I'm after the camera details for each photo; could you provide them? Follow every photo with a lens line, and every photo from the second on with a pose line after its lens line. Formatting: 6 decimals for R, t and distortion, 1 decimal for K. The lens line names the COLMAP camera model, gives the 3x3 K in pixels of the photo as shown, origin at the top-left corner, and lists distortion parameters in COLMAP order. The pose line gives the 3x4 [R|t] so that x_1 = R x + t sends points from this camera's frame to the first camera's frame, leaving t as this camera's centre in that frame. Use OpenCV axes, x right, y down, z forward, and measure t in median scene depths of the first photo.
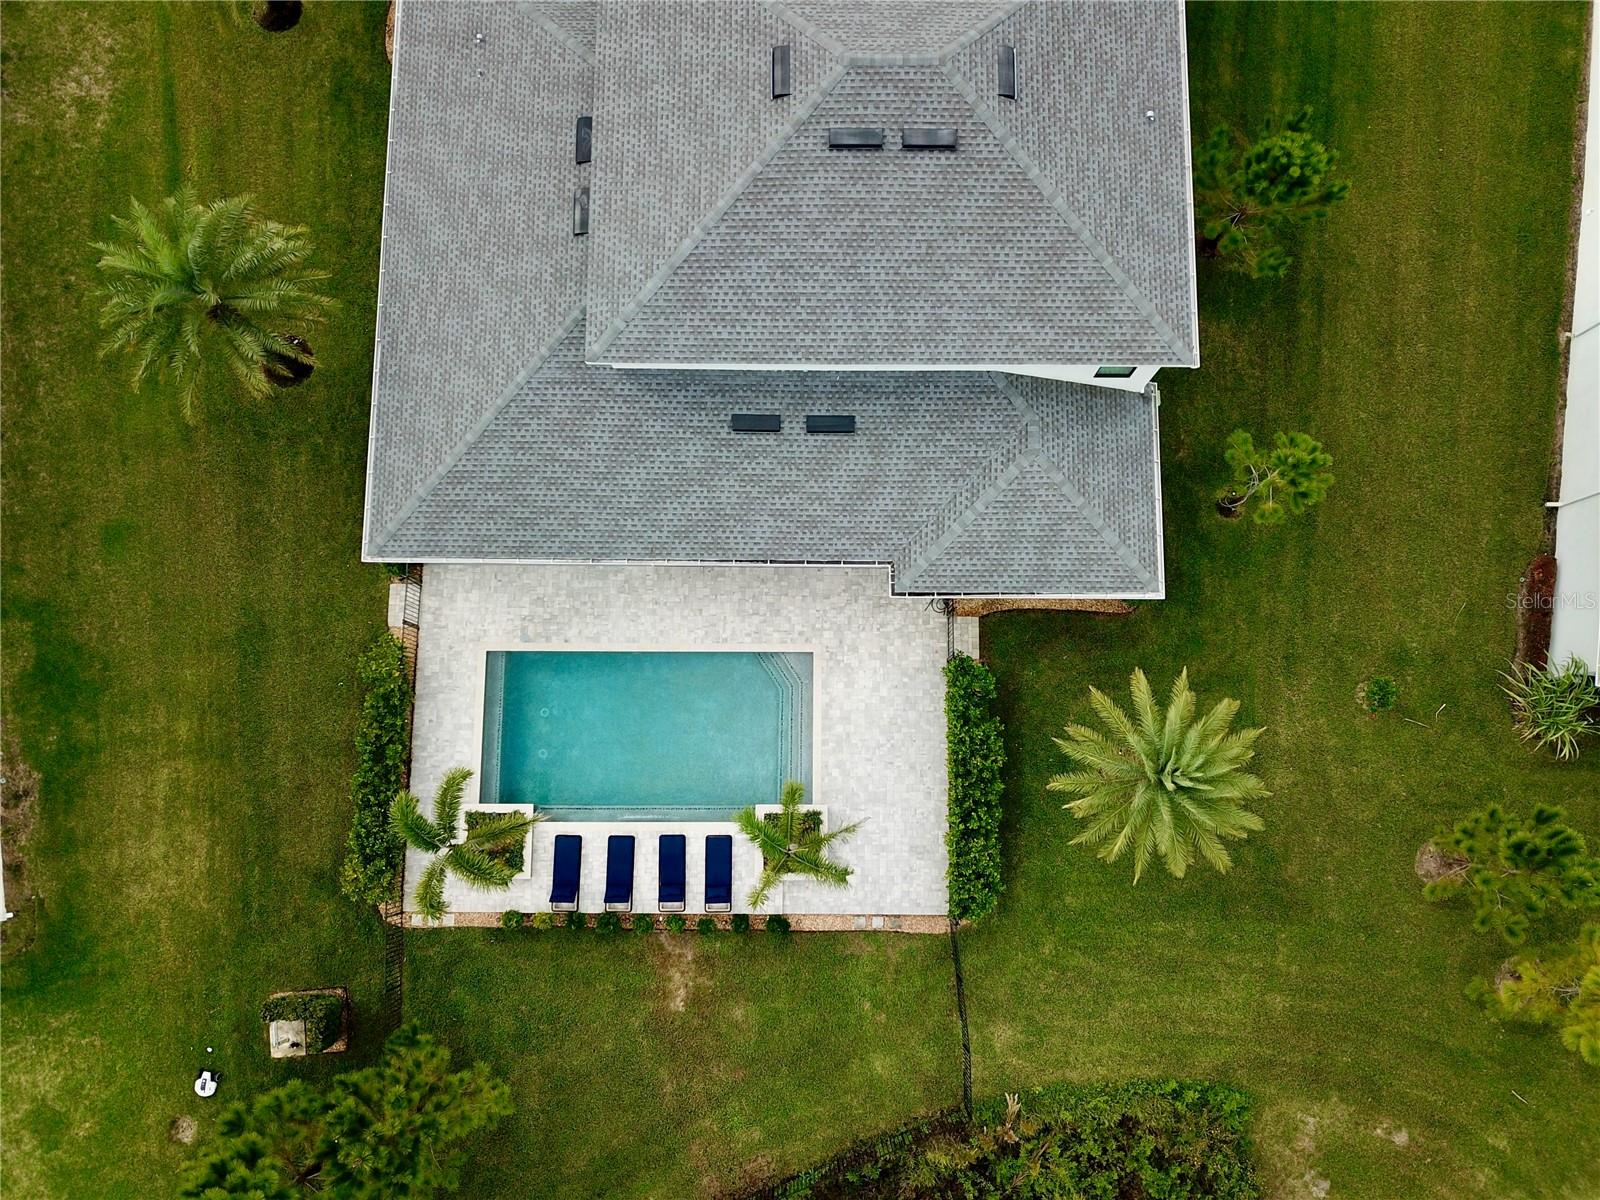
lens RADIAL K [[1235.4, 0, 812.9], [0, 1235.4, 592.7], [0, 0, 1]] dist [0.004823, -0.010845]
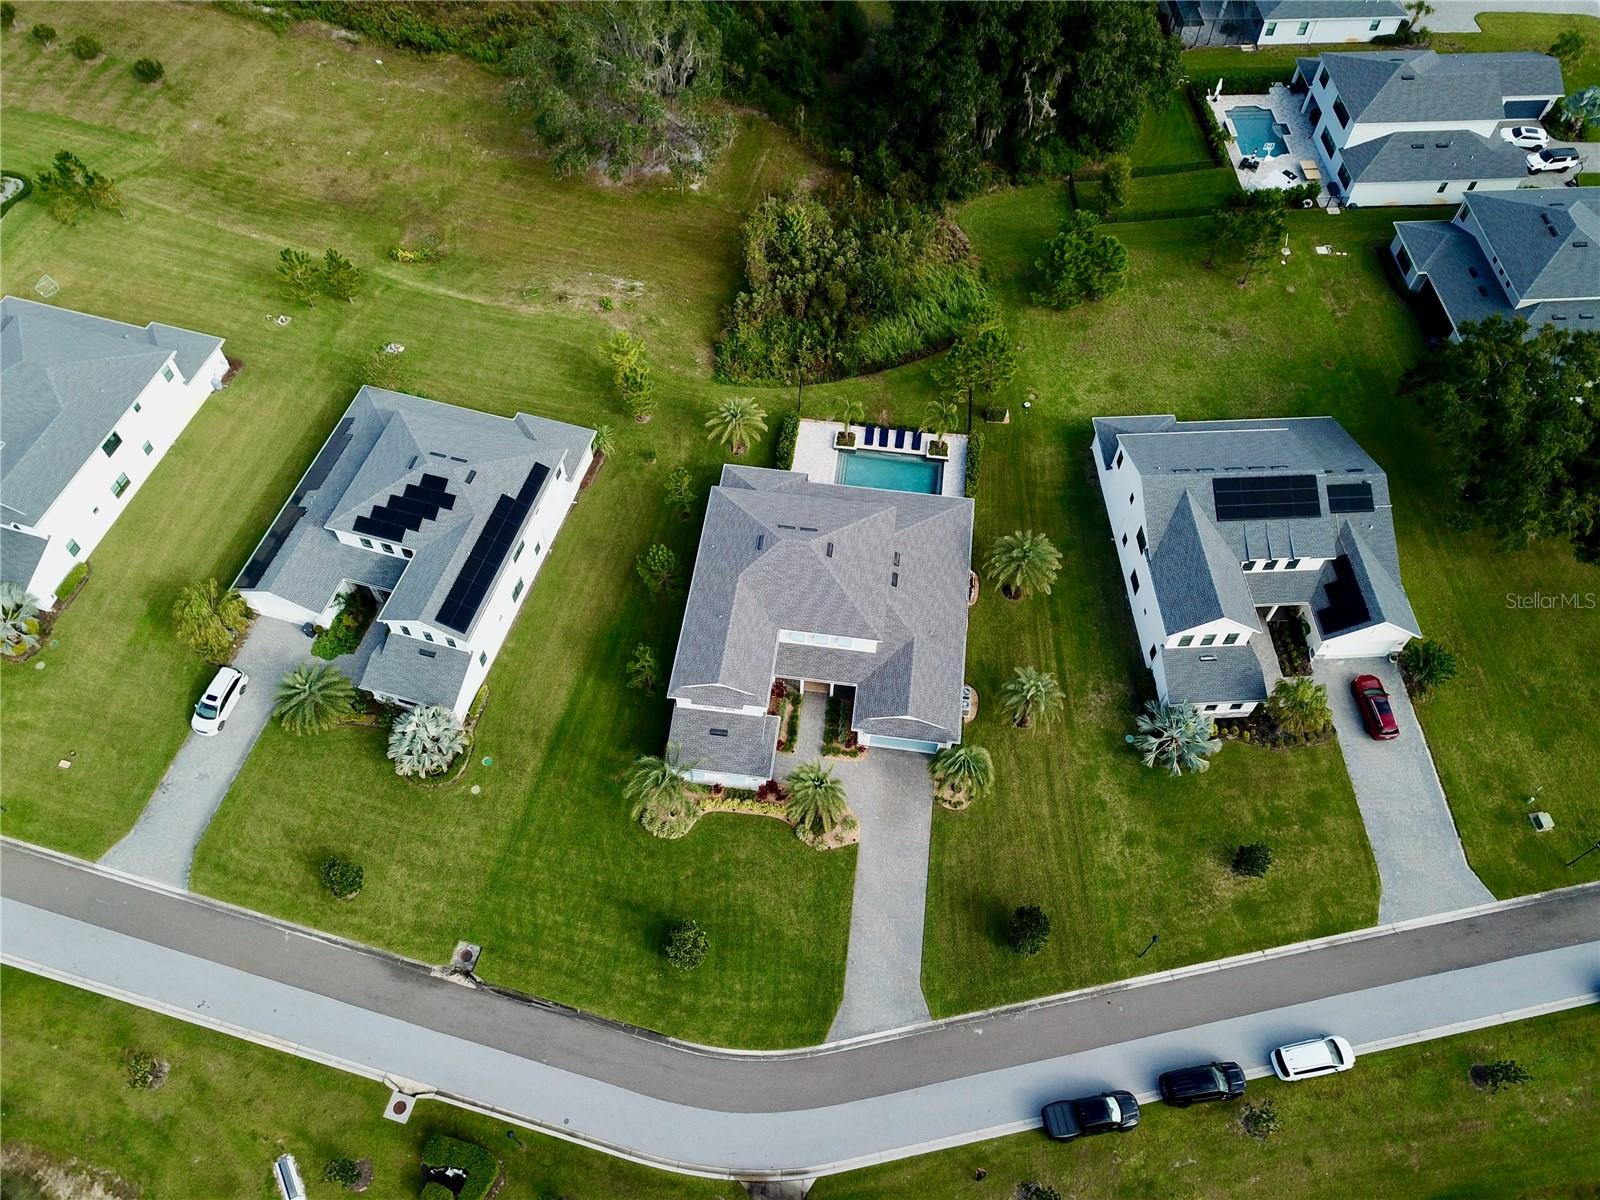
lens RADIAL K [[1235.4, 0, 806.0], [0, 1235.4, 599.2], [0, 0, 1]] dist [0.004823, -0.010845]
pose [[-0.993043, -0.109713, 0.042773, -0.097091], [0.110374, -0.740631, 0.662785, -2.213179], [-0.041037, 0.662895, 0.747587, -1.097950]]
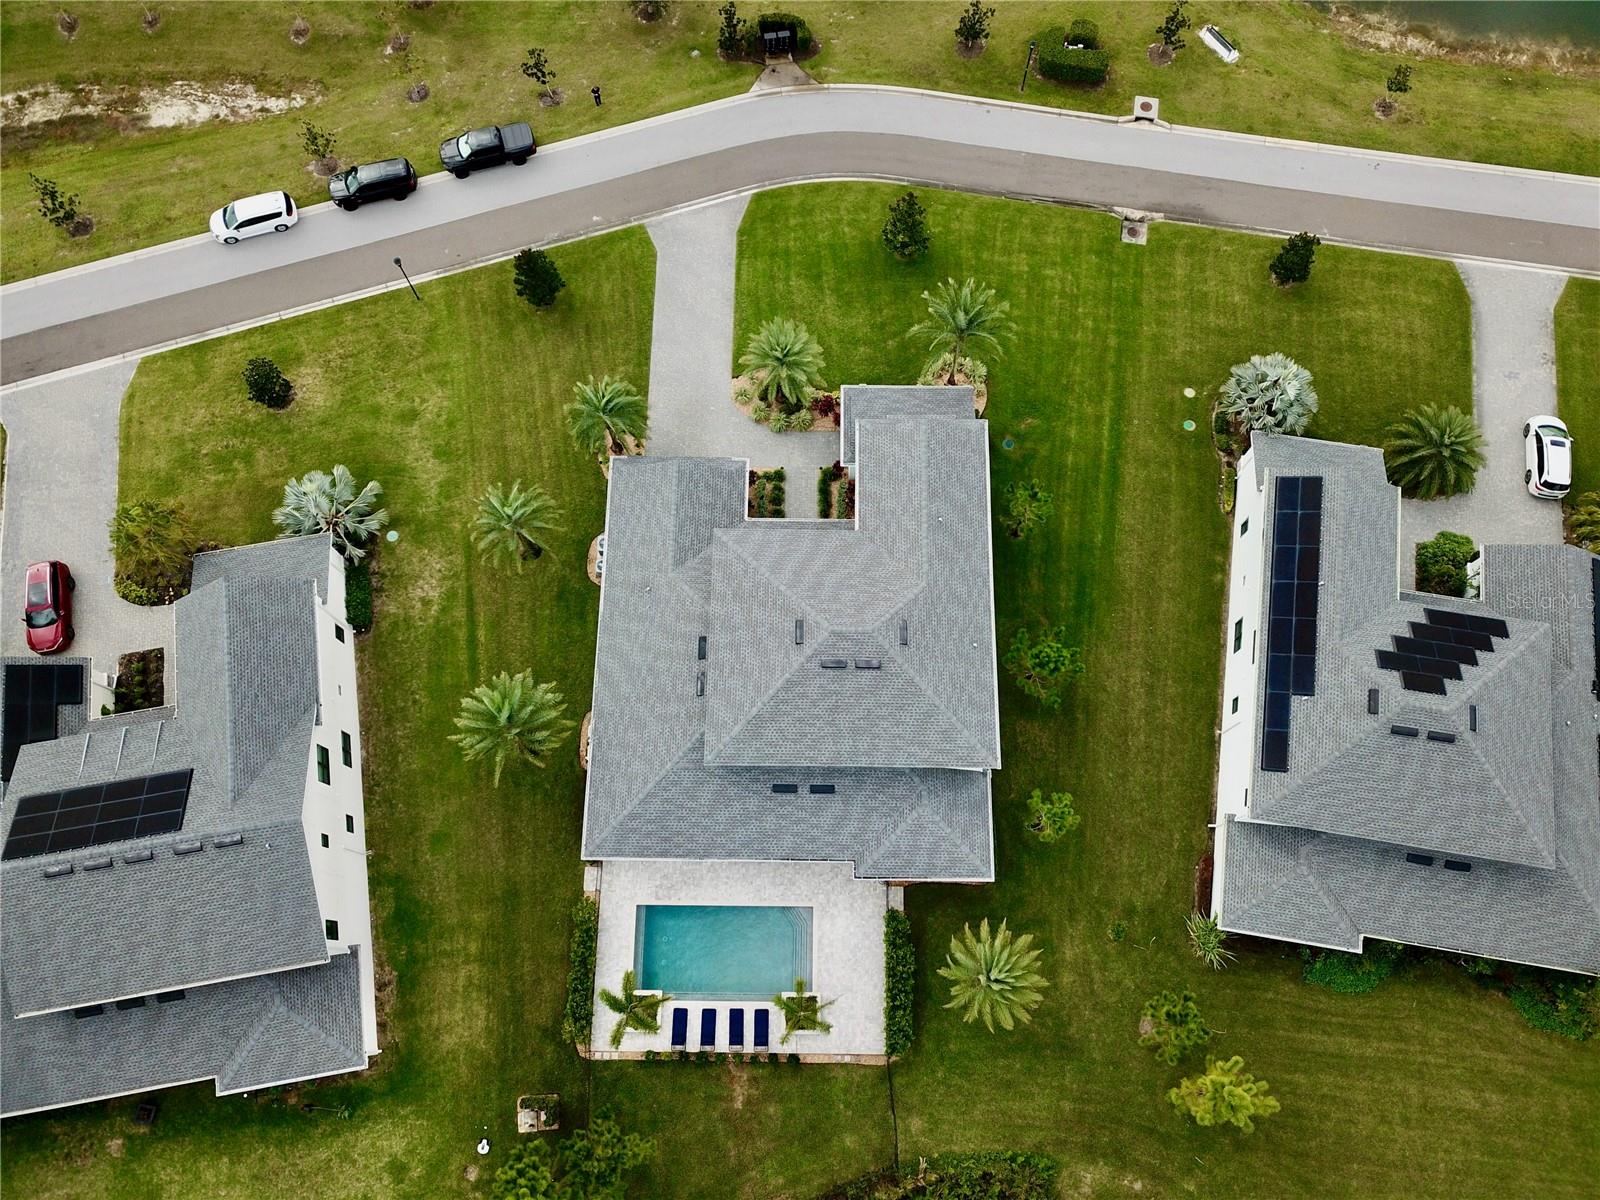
lens RADIAL K [[1235.4, 0, 814.4], [0, 1235.4, 575.9], [0, 0, 1]] dist [0.004823, -0.010845]
pose [[0.999989, 0.004420, -0.001520, 0.002594], [-0.004623, 0.983127, -0.182864, -0.103467], [0.000686, 0.182869, 0.983137, -0.945562]]
